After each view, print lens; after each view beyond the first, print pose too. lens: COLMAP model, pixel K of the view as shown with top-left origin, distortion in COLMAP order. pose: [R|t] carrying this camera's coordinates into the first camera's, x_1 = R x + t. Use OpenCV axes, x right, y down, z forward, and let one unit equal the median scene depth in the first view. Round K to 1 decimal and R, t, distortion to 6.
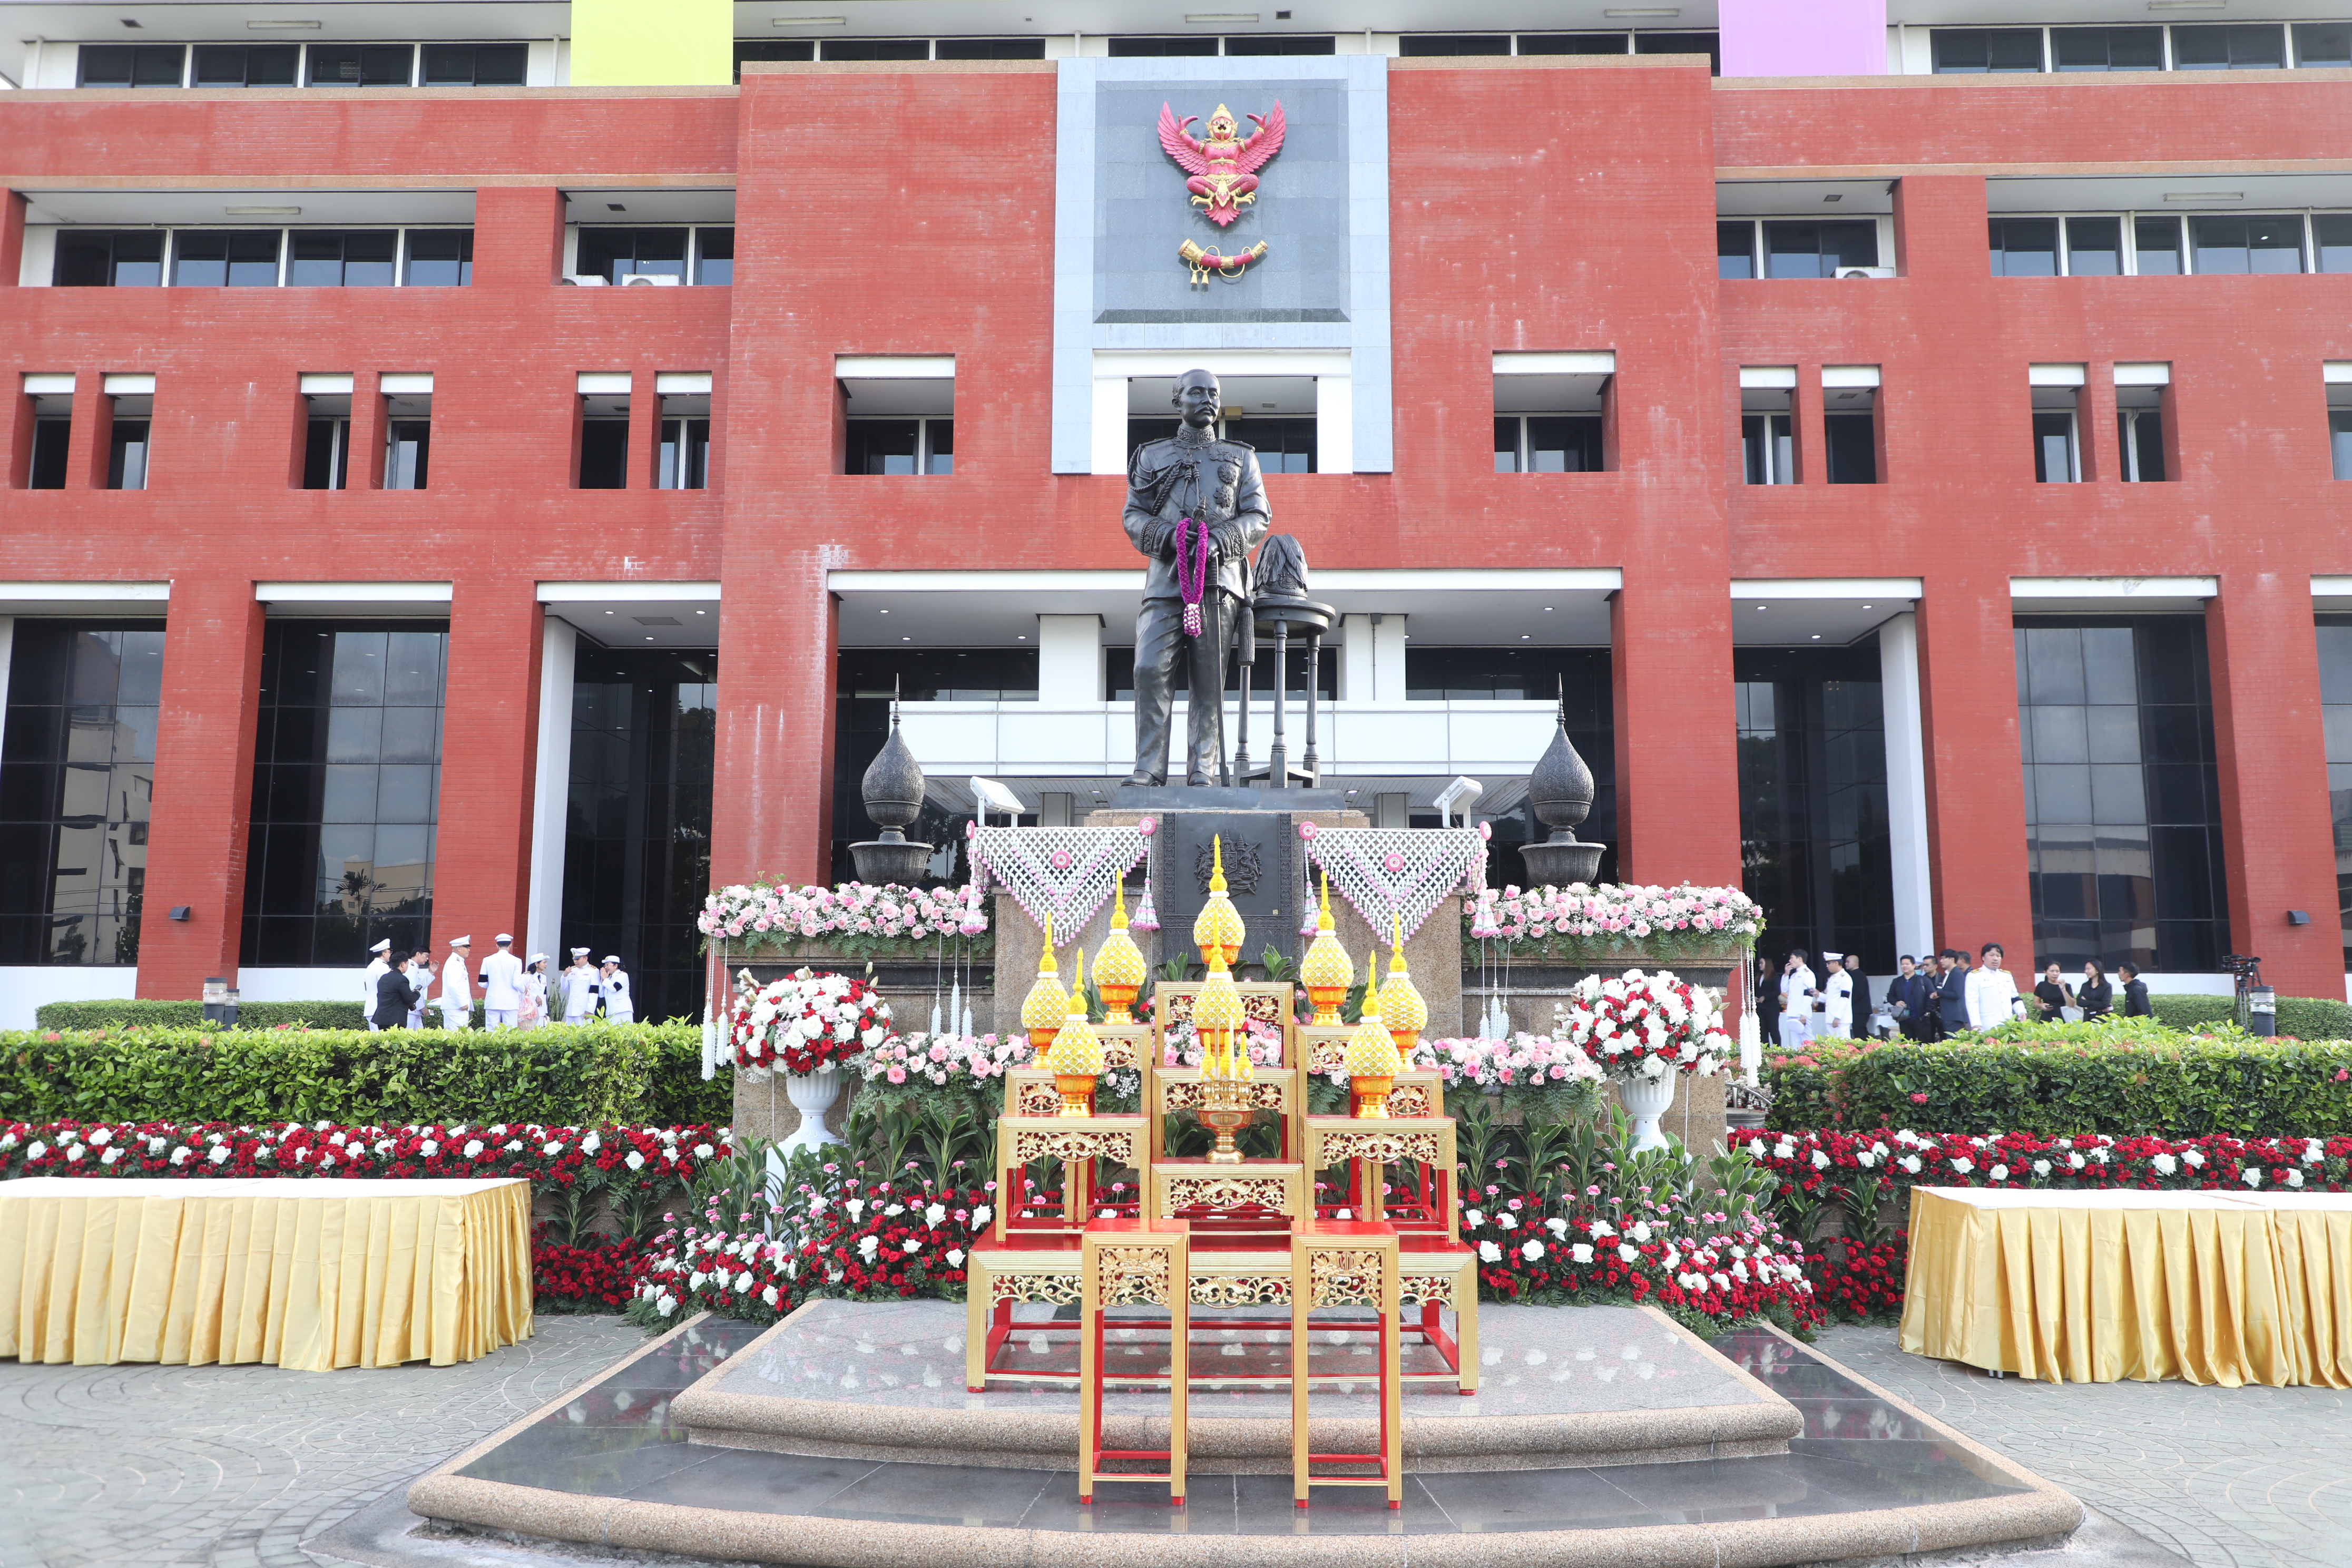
lens RADIAL K [[1762.6, 0, 1177.4], [0, 1762.6, 765.6], [0, 0, 1]] dist [0.014733, -0.003372]
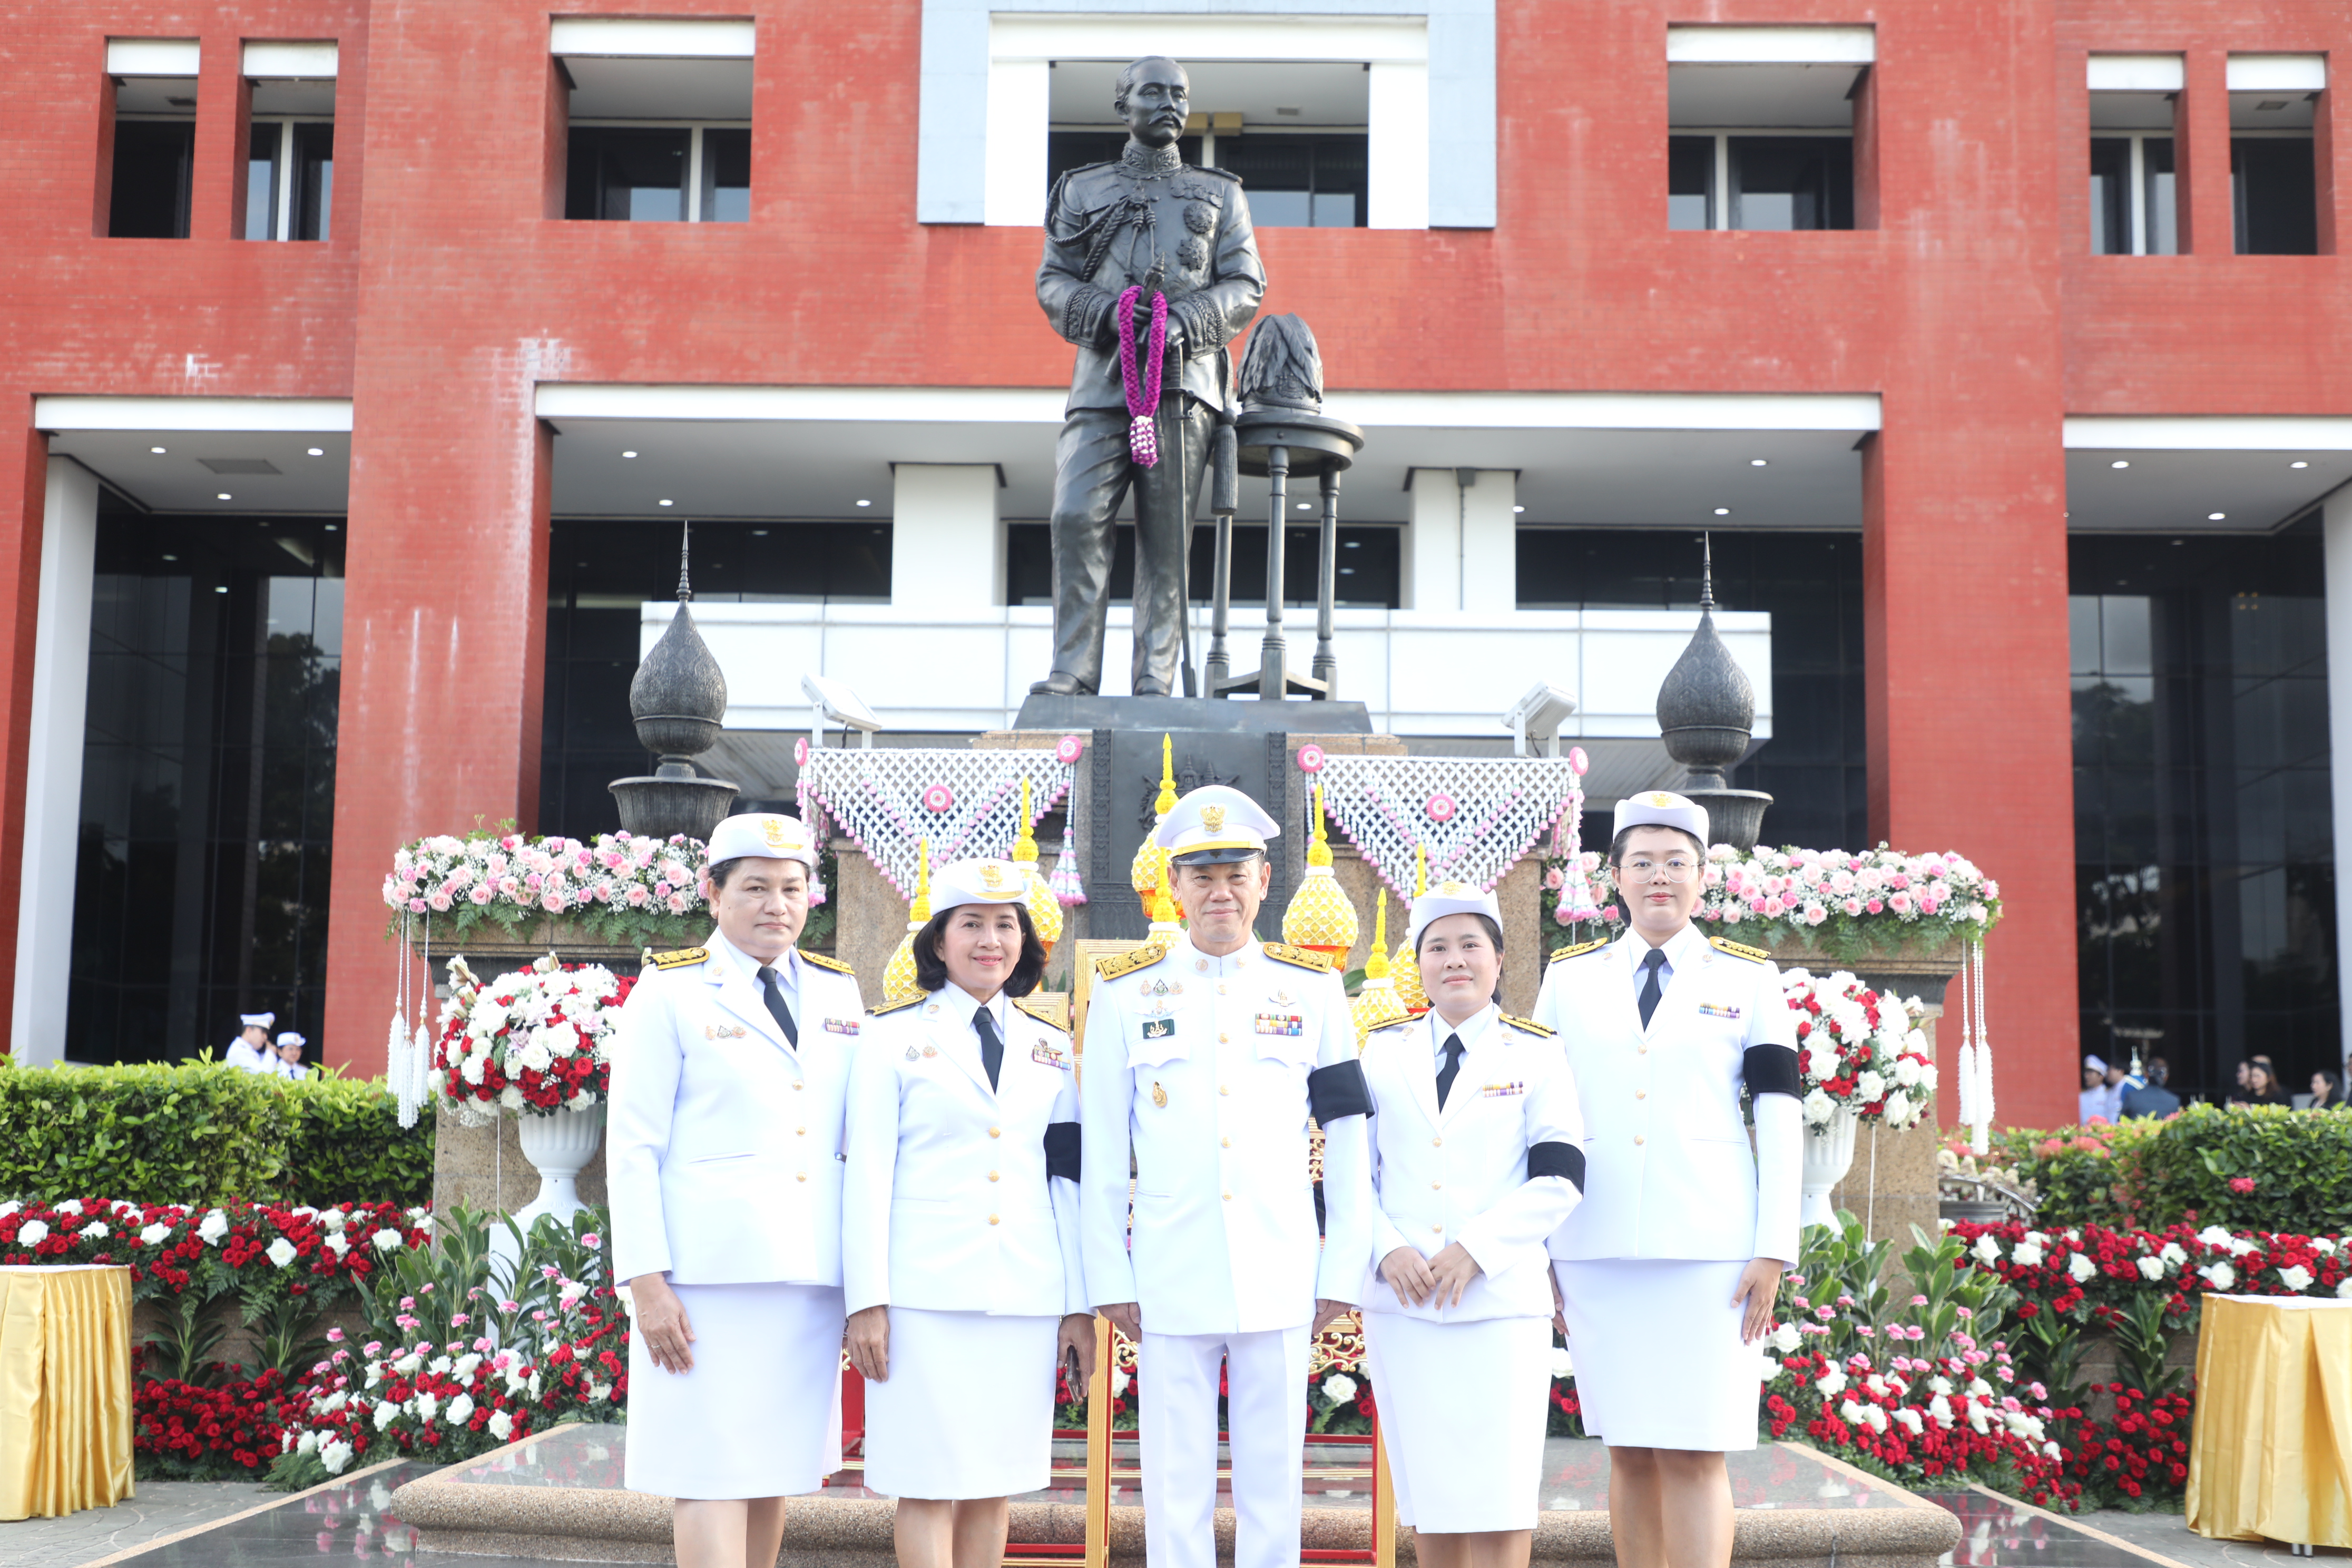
lens RADIAL K [[3158.7, 0, 1154.9], [0, 3158.7, 775.3], [0, 0, 1]] dist [0.065900, -0.150157]
pose [[0.999906, 0.011413, 0.007615, 0.005794], [-0.011460, 0.999916, 0.006070, 0.033249], [-0.007546, -0.006157, 0.999953, -0.169598]]
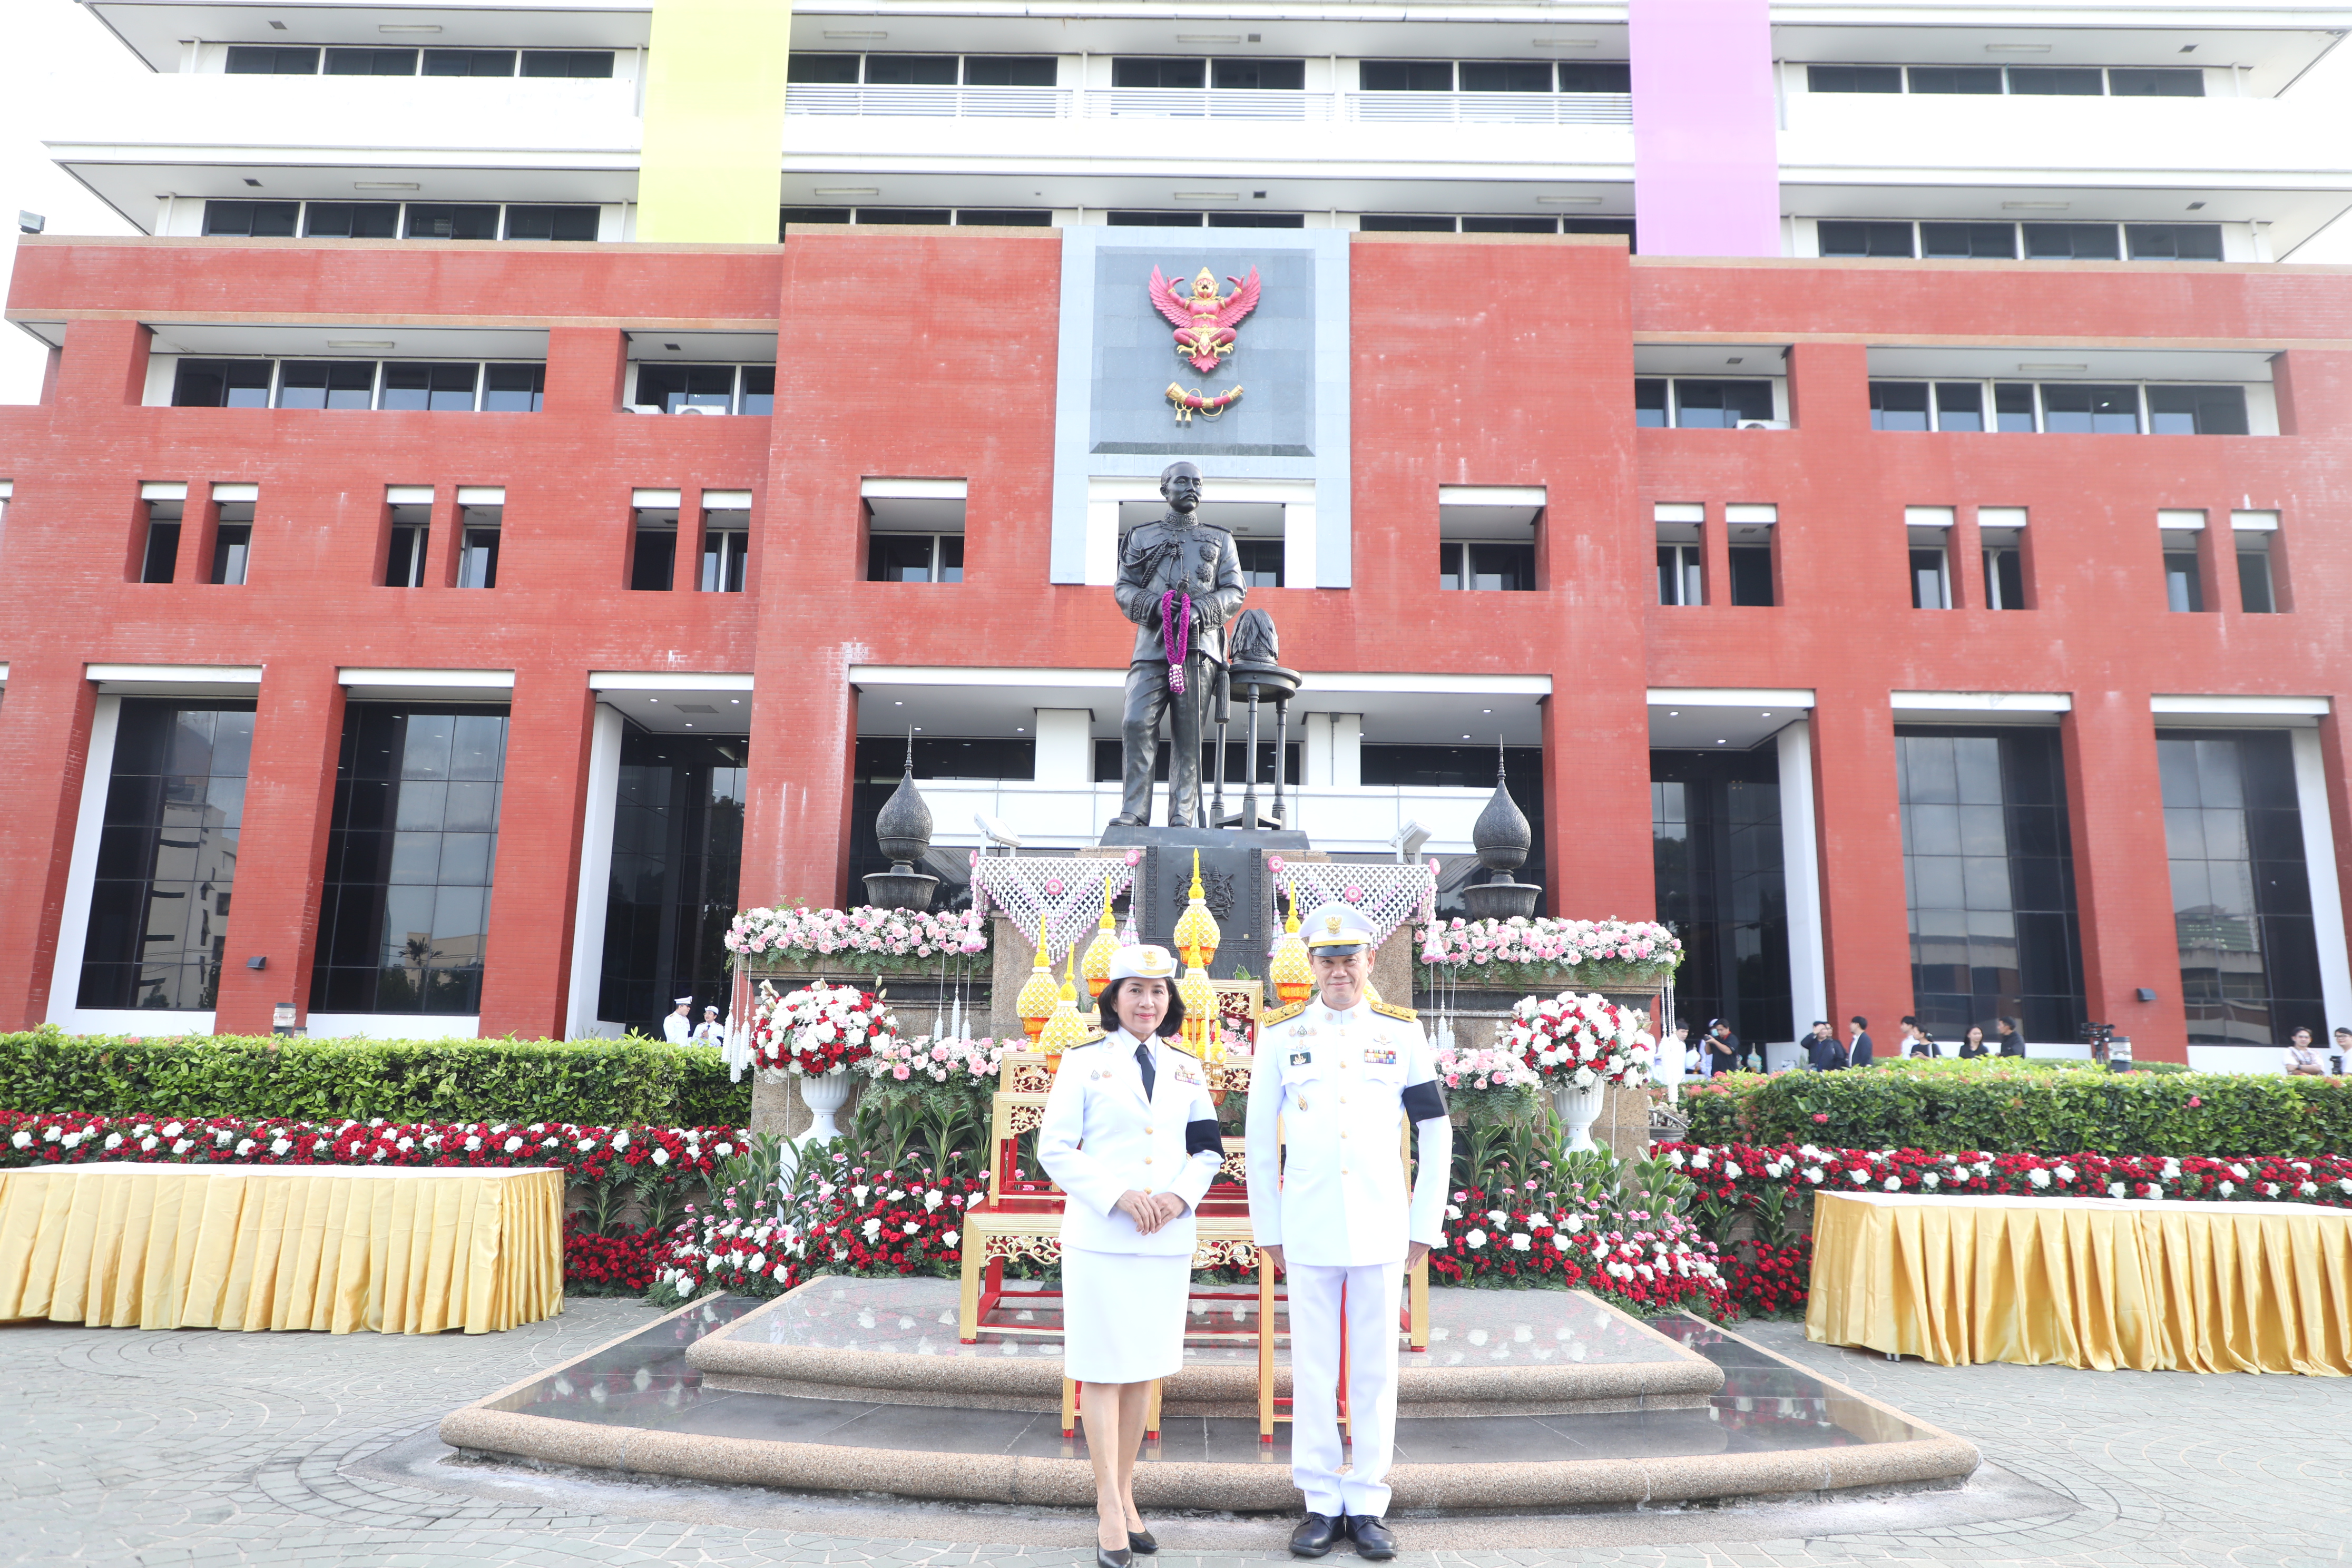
lens RADIAL K [[1564.0, 0, 1178.1], [0, 1564.0, 774.9], [0, 0, 1]] dist [0.005678, 0.000474]
pose [[0.999761, 0.017098, 0.013638, -0.002245], [-0.016311, 0.998306, -0.055846, 0.033315], [-0.014570, 0.055610, 0.998346, 0.008707]]
